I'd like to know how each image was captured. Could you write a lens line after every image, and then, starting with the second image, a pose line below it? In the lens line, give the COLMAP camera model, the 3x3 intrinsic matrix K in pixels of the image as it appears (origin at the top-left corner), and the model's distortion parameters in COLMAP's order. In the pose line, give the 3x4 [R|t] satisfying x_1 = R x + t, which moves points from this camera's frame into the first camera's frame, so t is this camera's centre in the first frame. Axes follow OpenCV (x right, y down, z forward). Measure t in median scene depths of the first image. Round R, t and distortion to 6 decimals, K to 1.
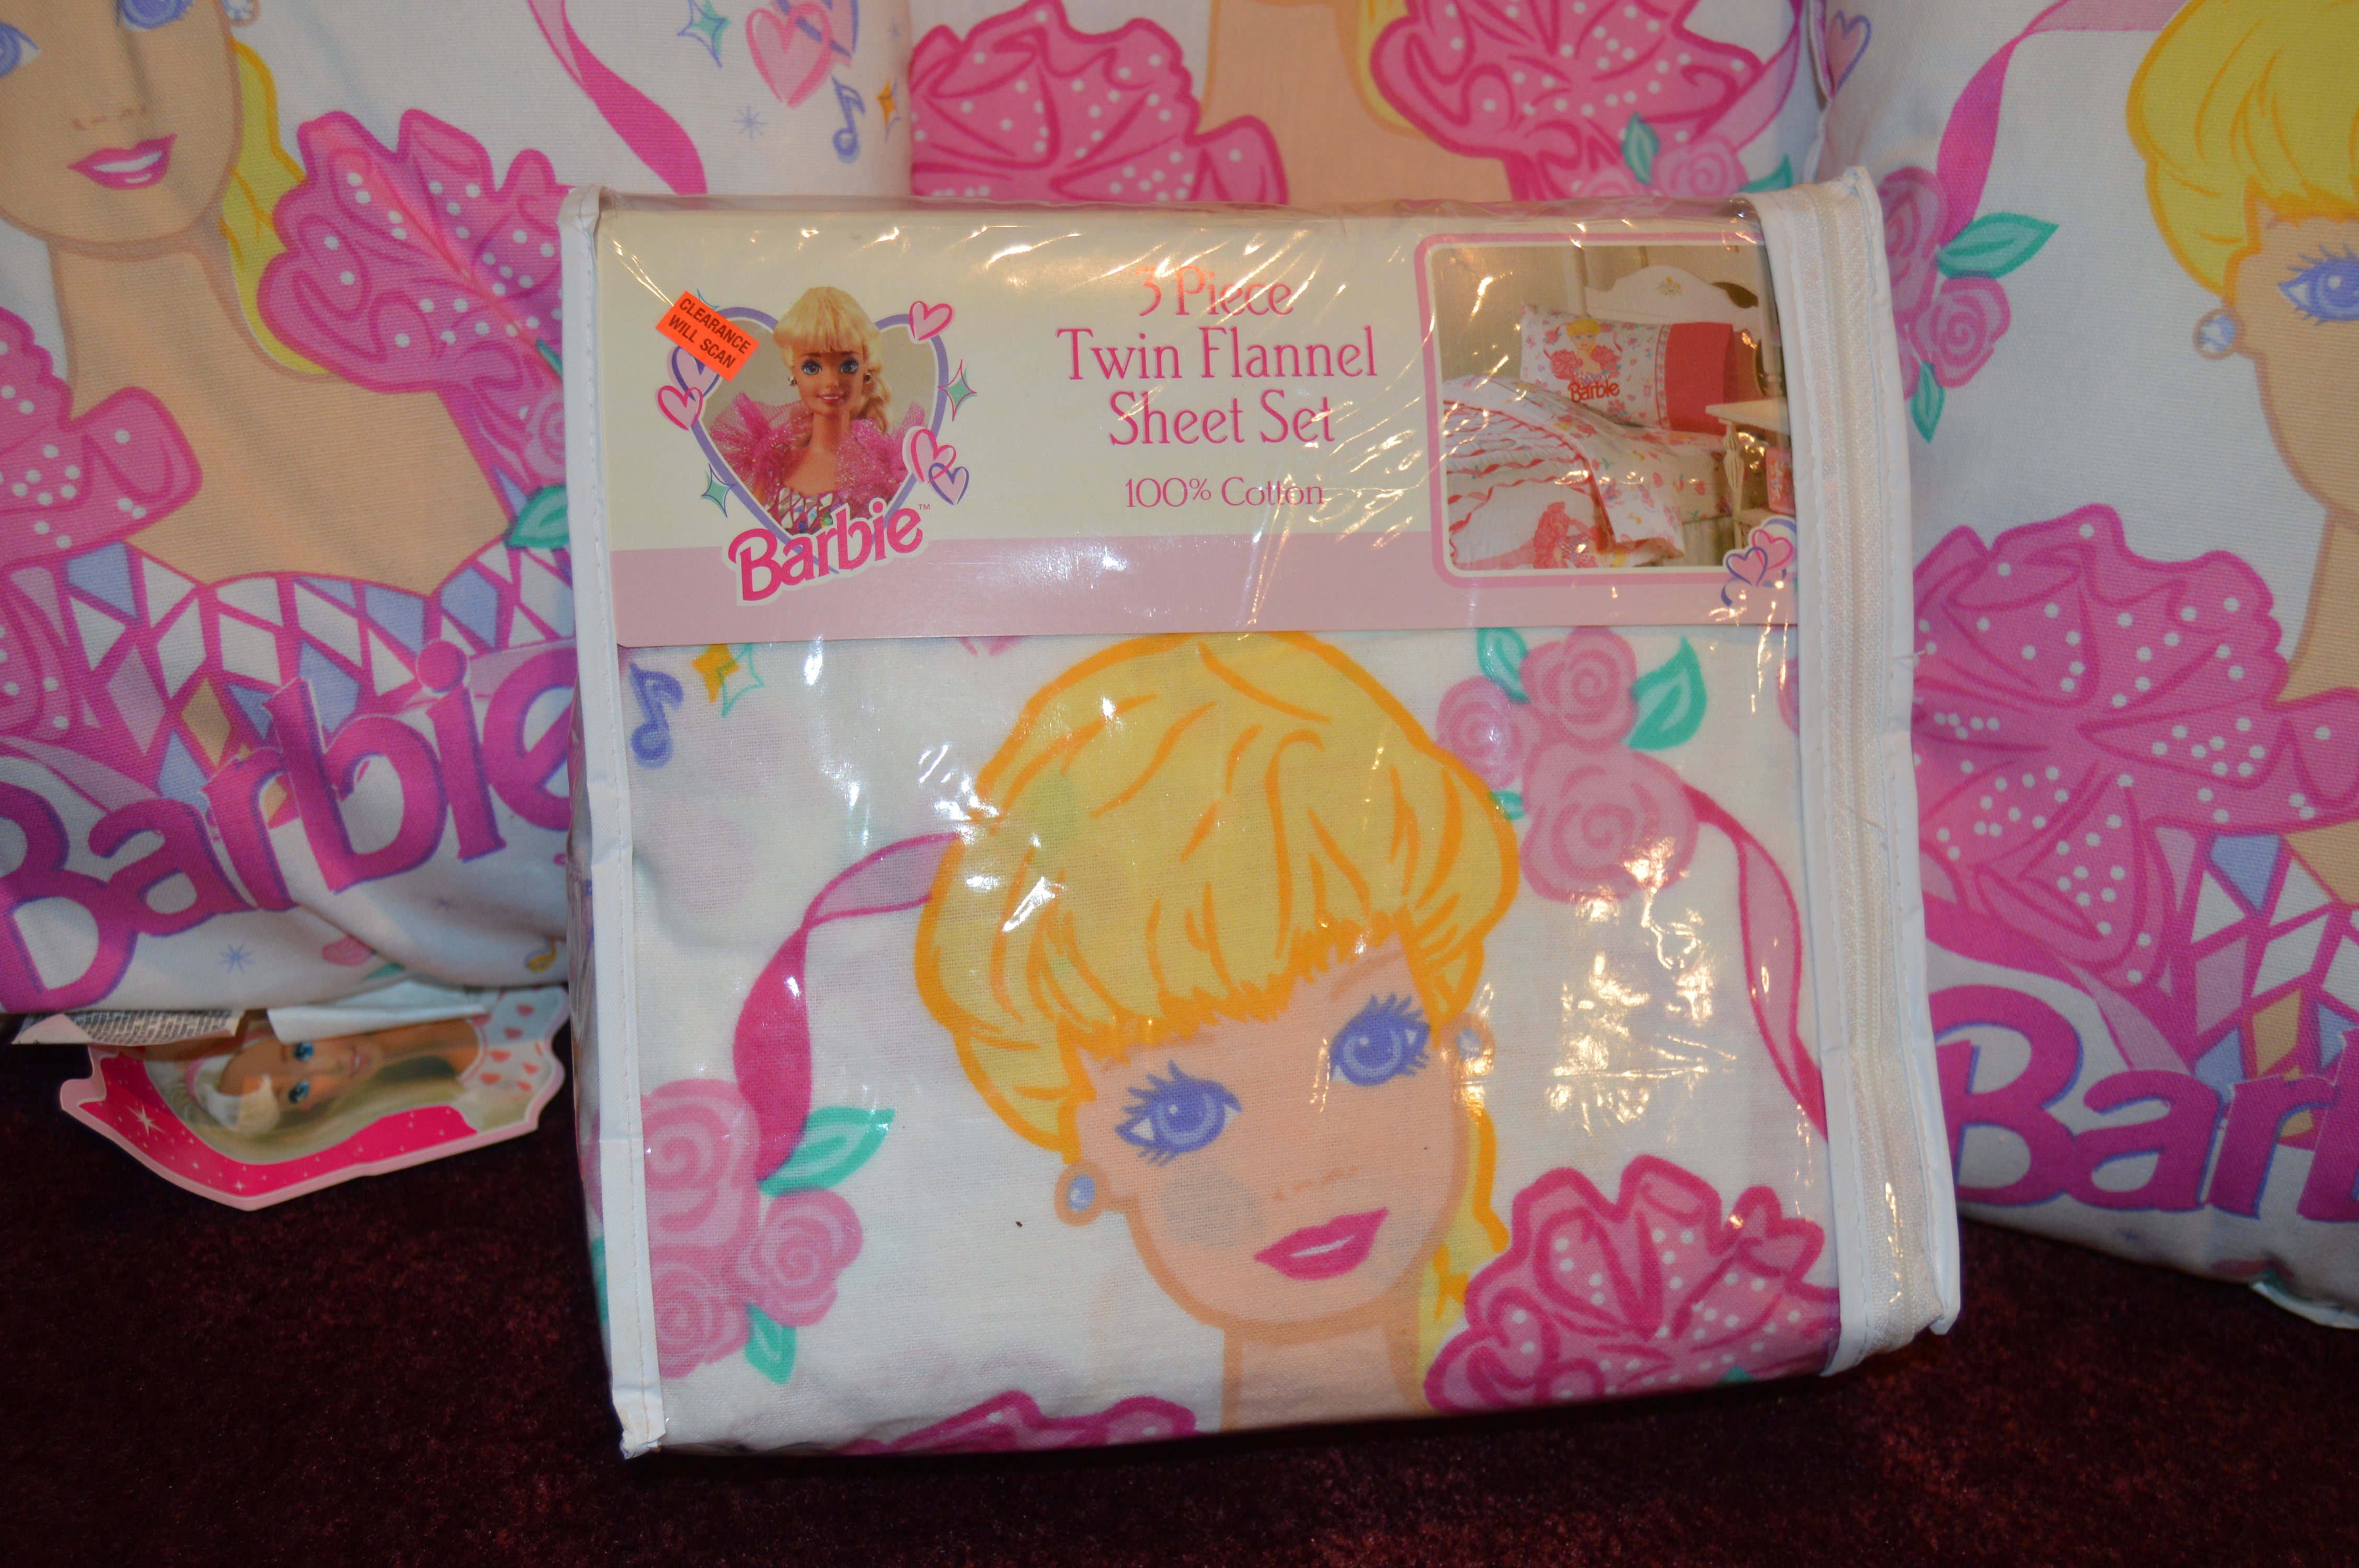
lens RADIAL K [[2365.3, 0, 1186.9], [0, 2365.3, 799.1], [0, 0, 1]] dist [-0.053891, 0.000000]
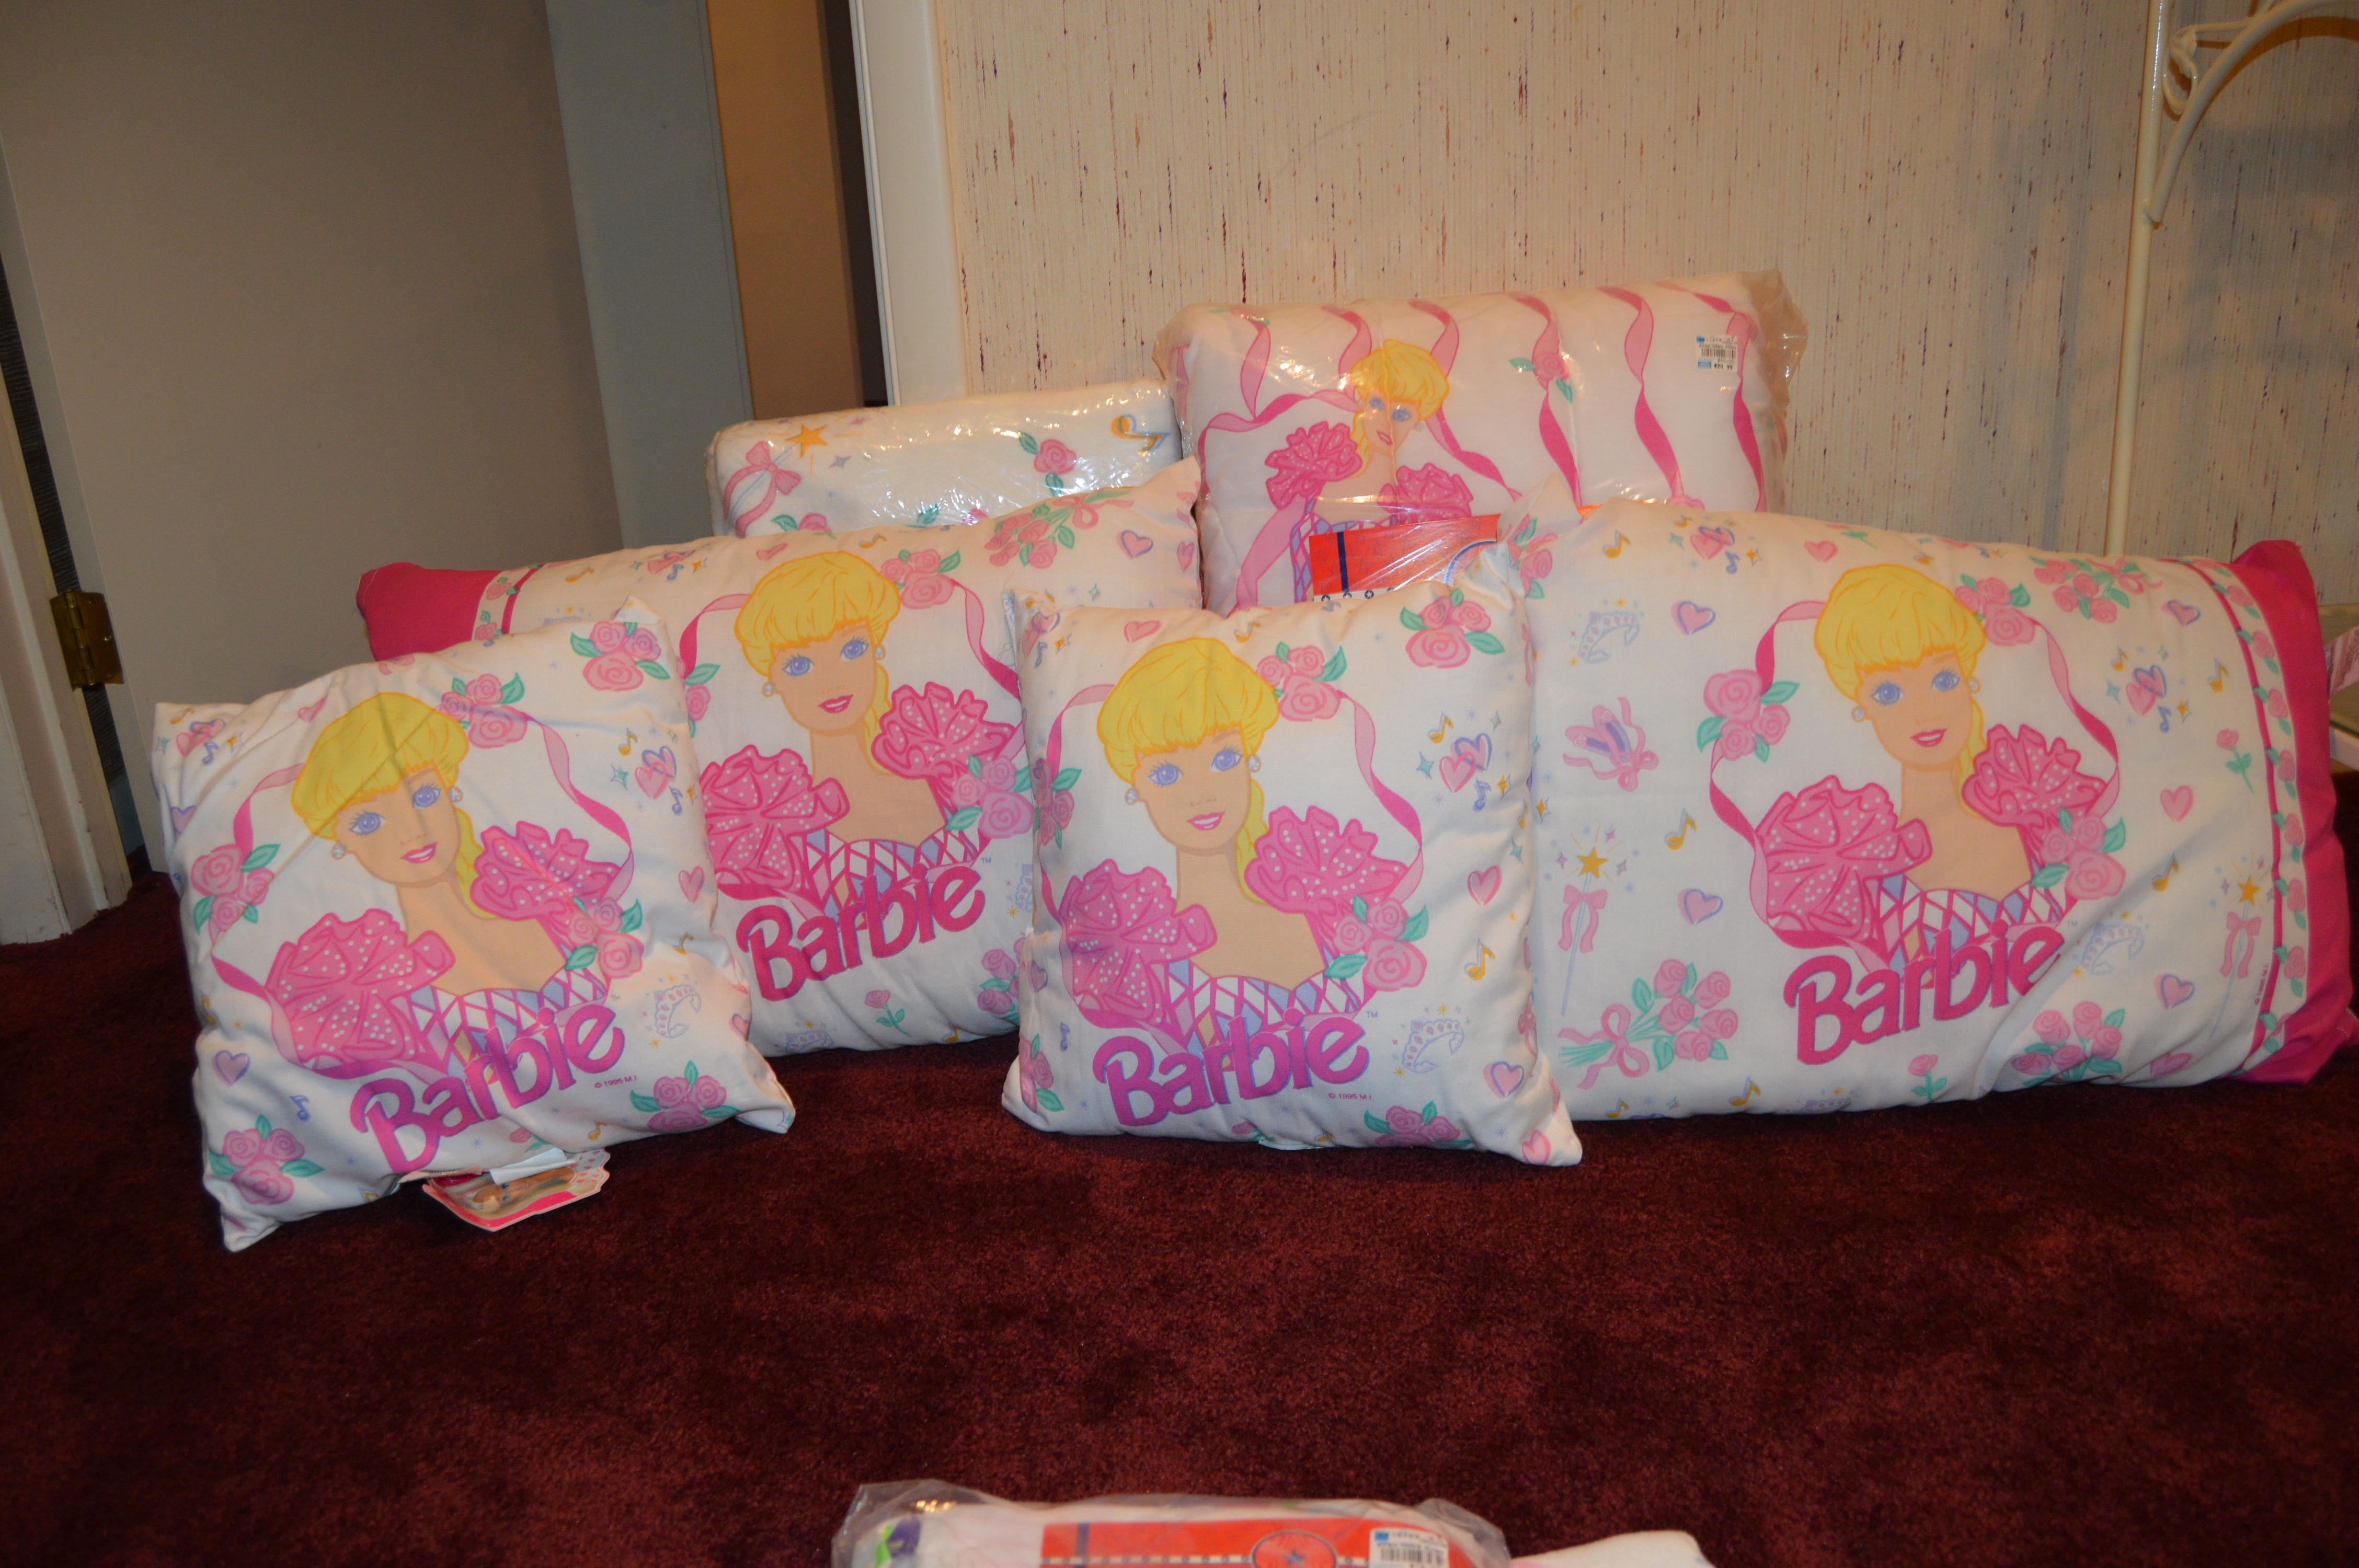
lens RADIAL K [[1846.6, 0, 1182.4], [0, 1846.6, 810.0], [0, 0, 1]] dist [-0.097194, 0.037027]
pose [[0.985200, -0.157408, 0.067847, 0.310323], [0.169445, 0.954093, -0.246971, 0.370863], [-0.025858, 0.254812, 0.966645, -1.150028]]
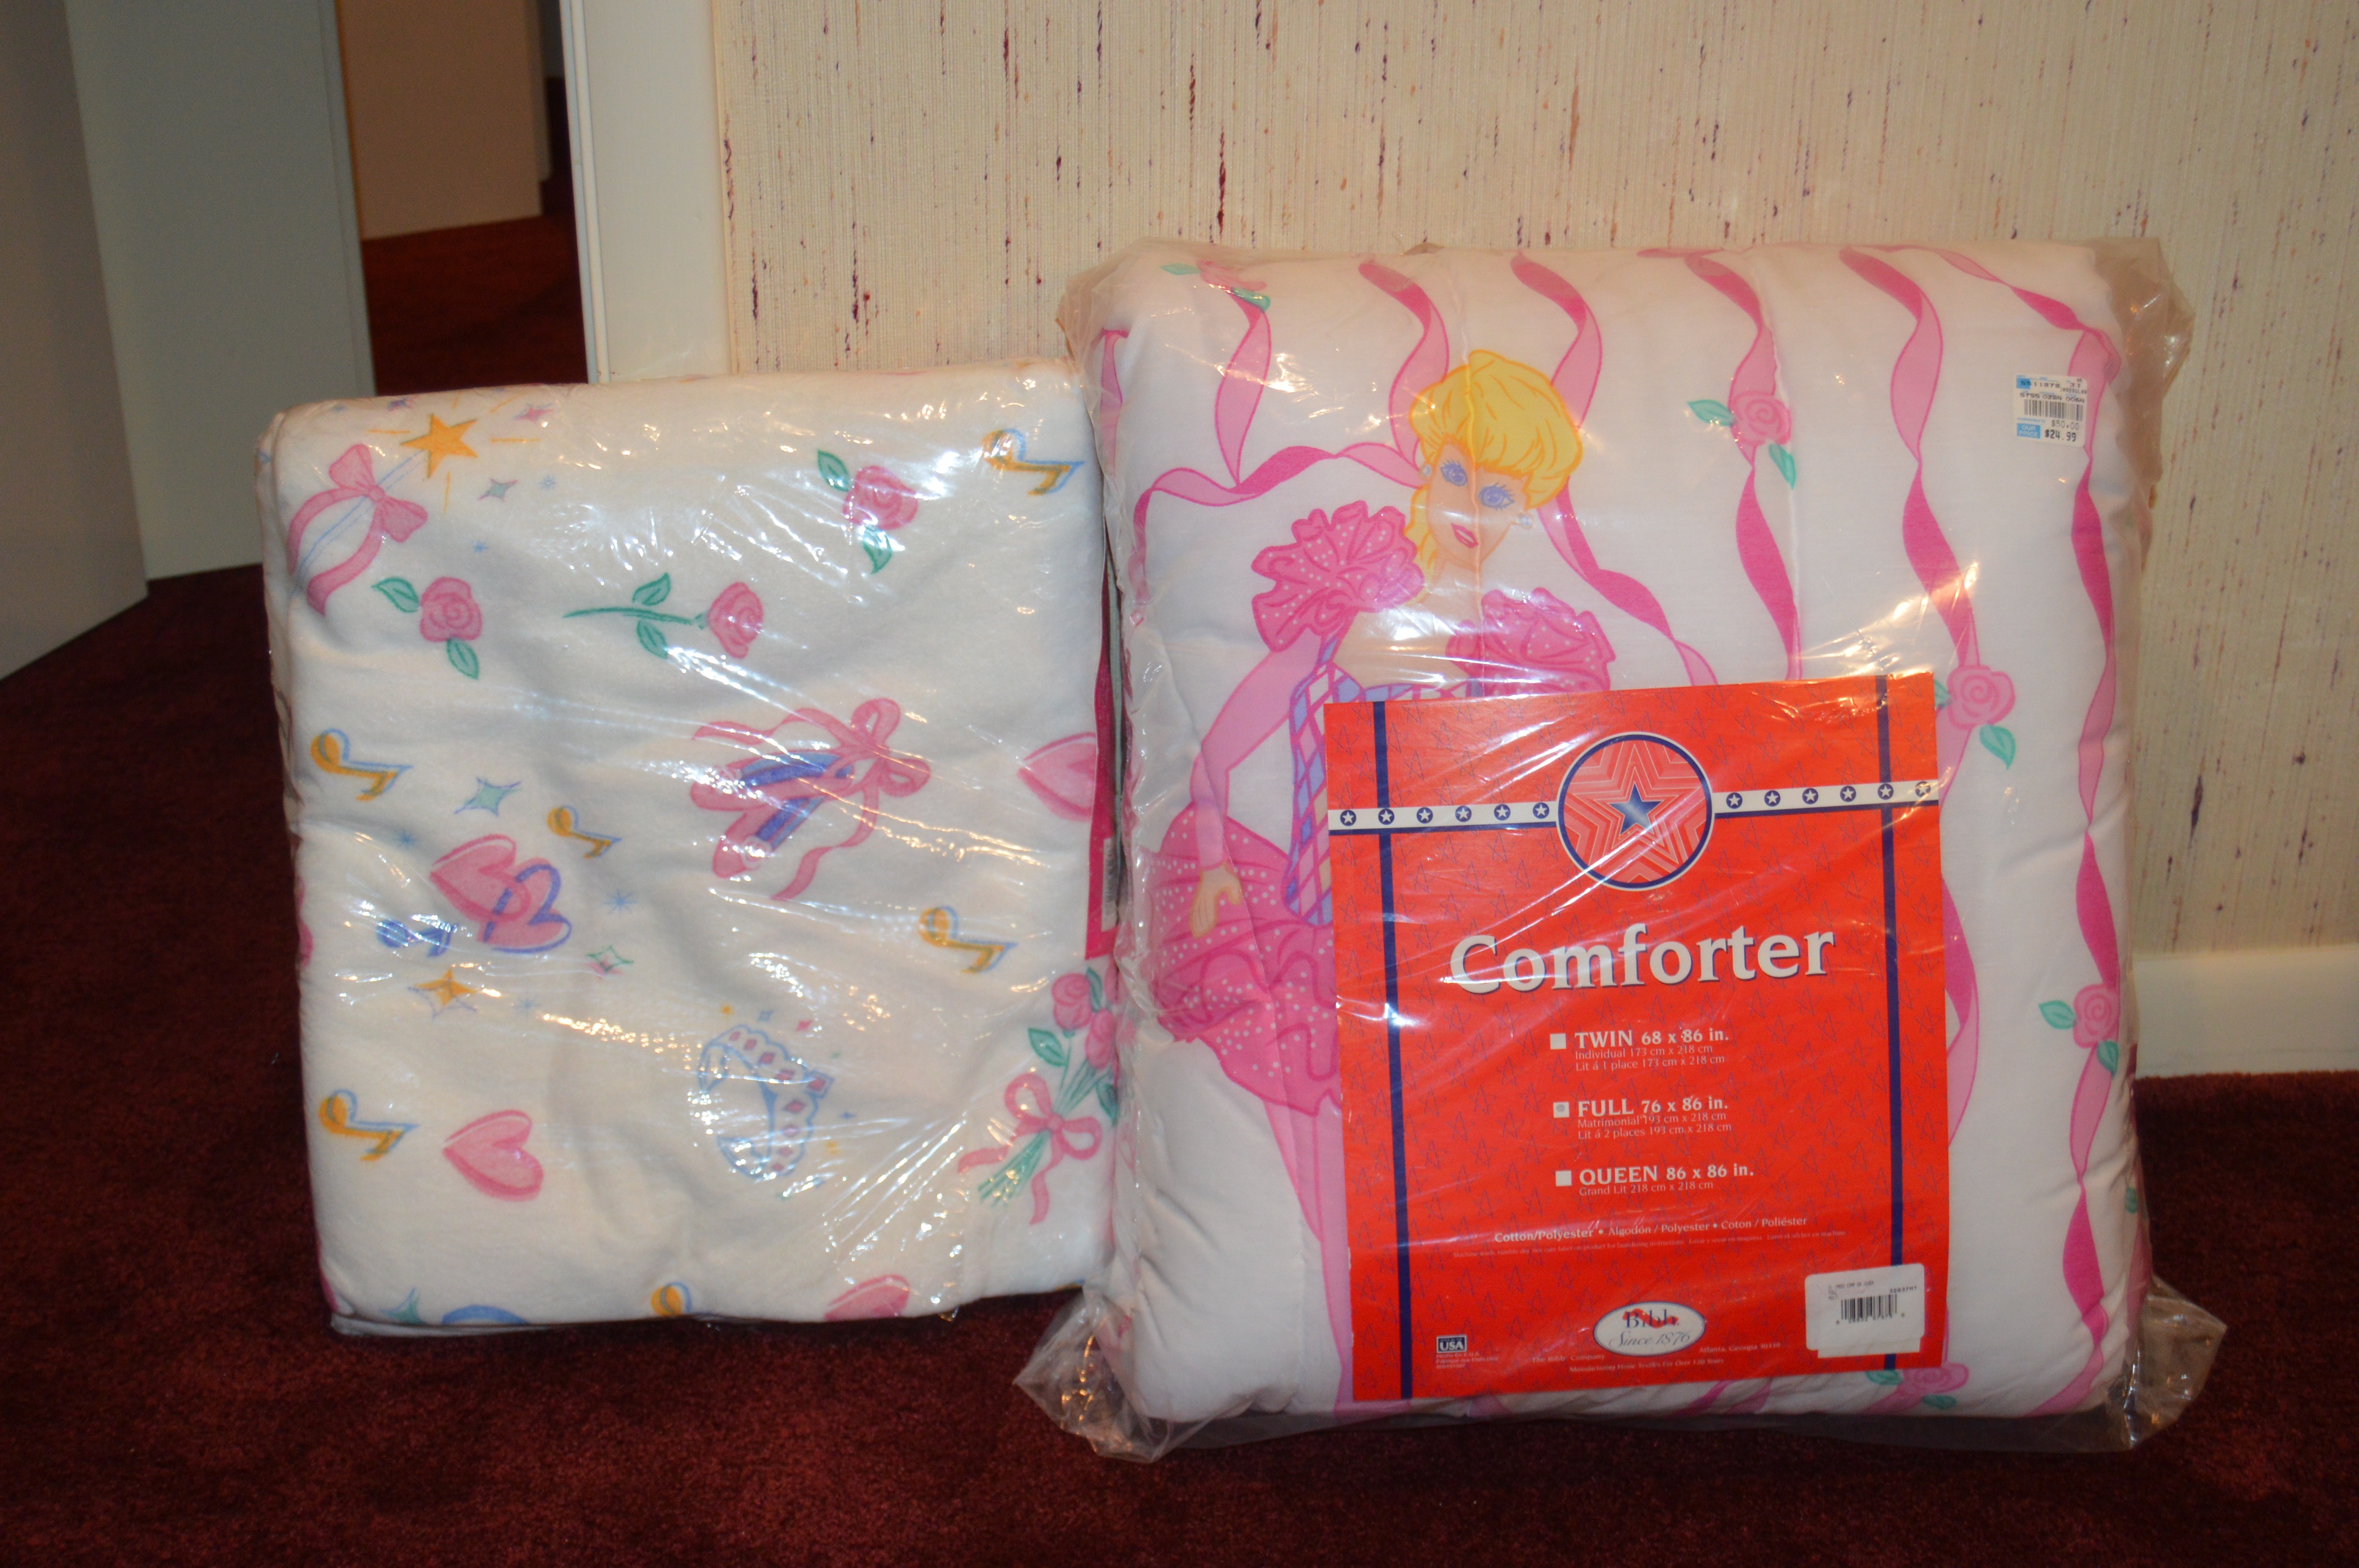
lens RADIAL K [[2819.7, 0, 1199.1], [0, 2819.7, 781.2], [0, 0, 1]] dist [-0.047094, 0.000000]
pose [[0.985438, -0.123633, 0.116738, 0.349714], [0.143078, 0.973863, -0.176407, -0.136976], [-0.091877, 0.190540, 0.977370, -0.949161]]
